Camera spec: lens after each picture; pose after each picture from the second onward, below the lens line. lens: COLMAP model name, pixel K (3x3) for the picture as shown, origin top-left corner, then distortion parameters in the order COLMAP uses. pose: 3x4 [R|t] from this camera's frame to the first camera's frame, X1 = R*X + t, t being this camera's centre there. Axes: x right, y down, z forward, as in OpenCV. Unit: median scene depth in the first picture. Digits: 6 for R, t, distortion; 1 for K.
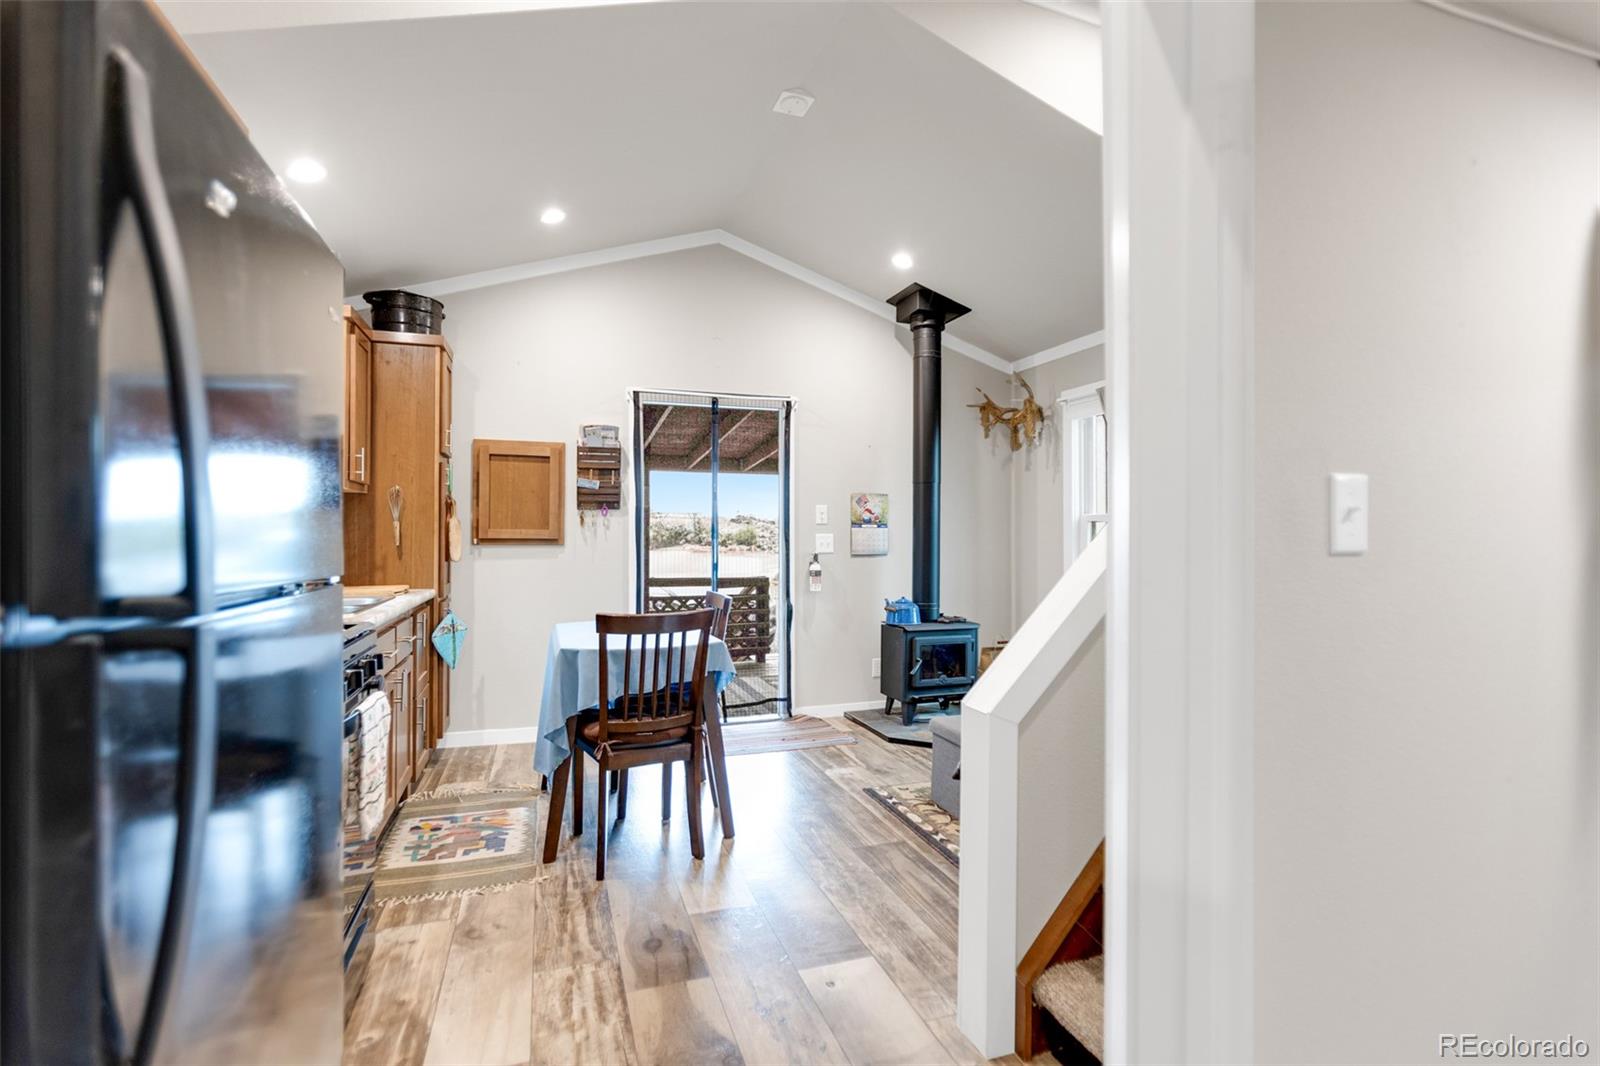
lens RADIAL K [[761.2, 0, 800.0], [0, 761.2, 533.0], [0, 0, 1]] dist [-0.000333, 0.000566]
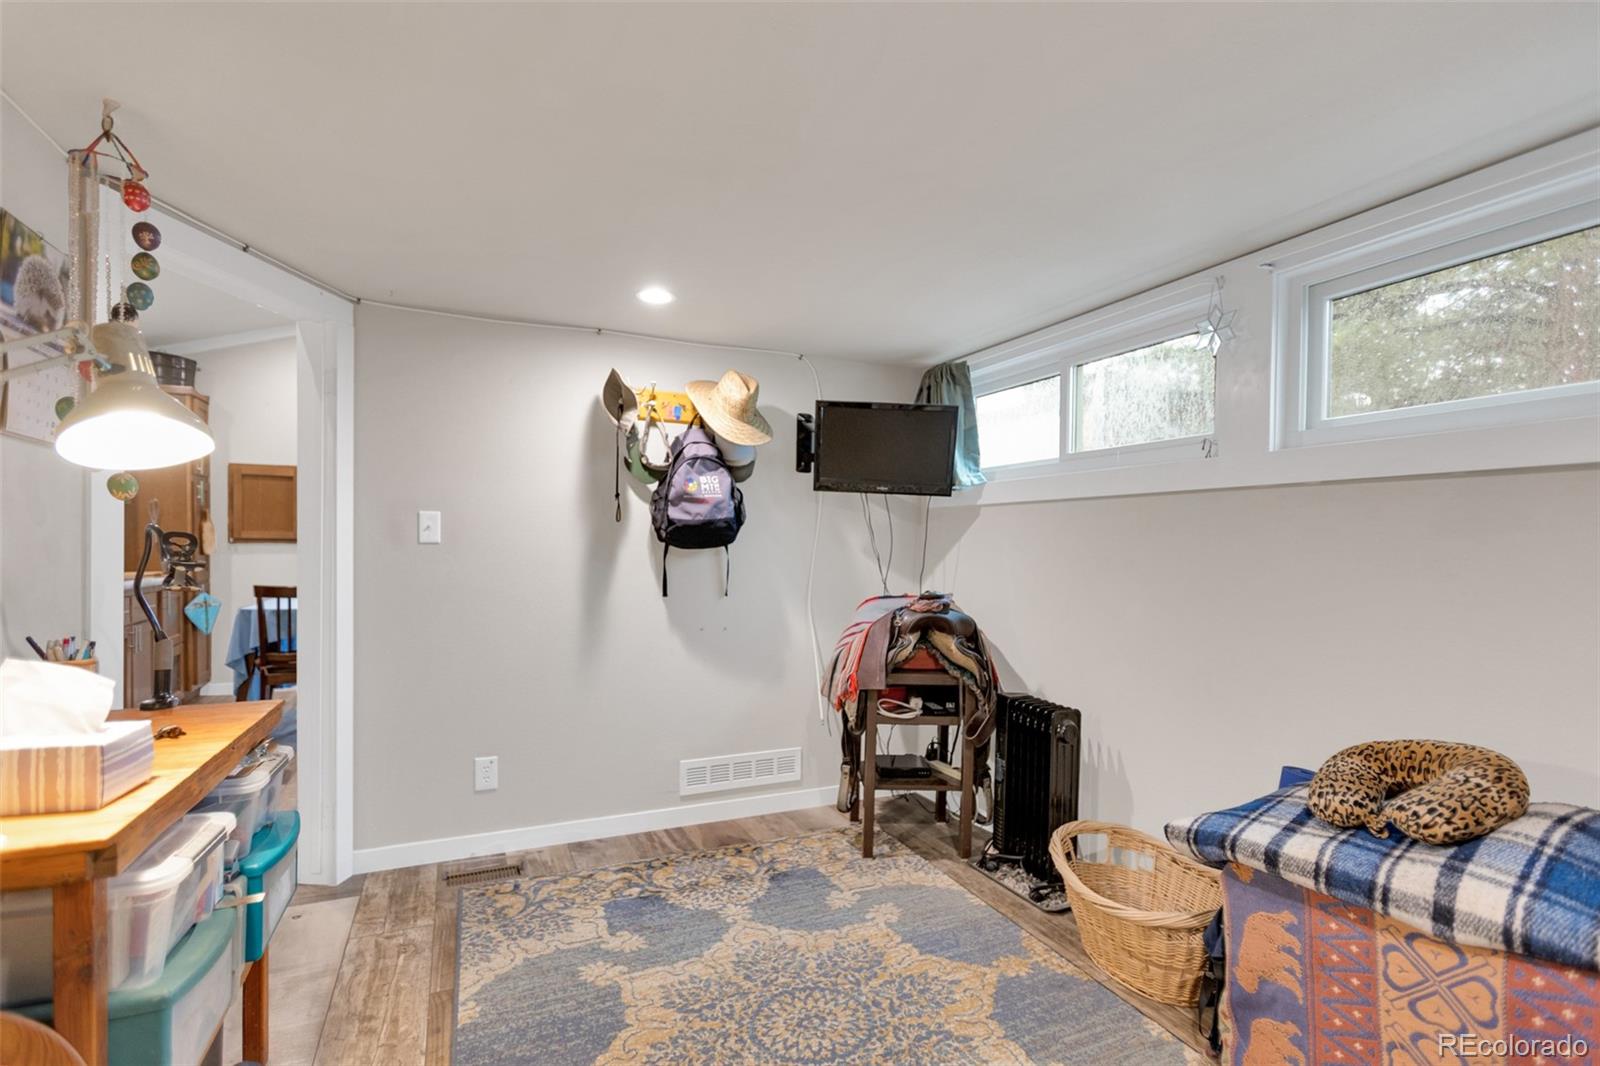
lens RADIAL K [[761.2, 0, 800.0], [0, 761.2, 533.0], [0, 0, 1]] dist [-0.000333, 0.000566]
pose [[0.995636, -0.000754, 0.093316, 0.479516], [0.000647, 0.999999, 0.001179, -0.002435], [-0.093317, -0.001113, 0.995636, -0.456676]]
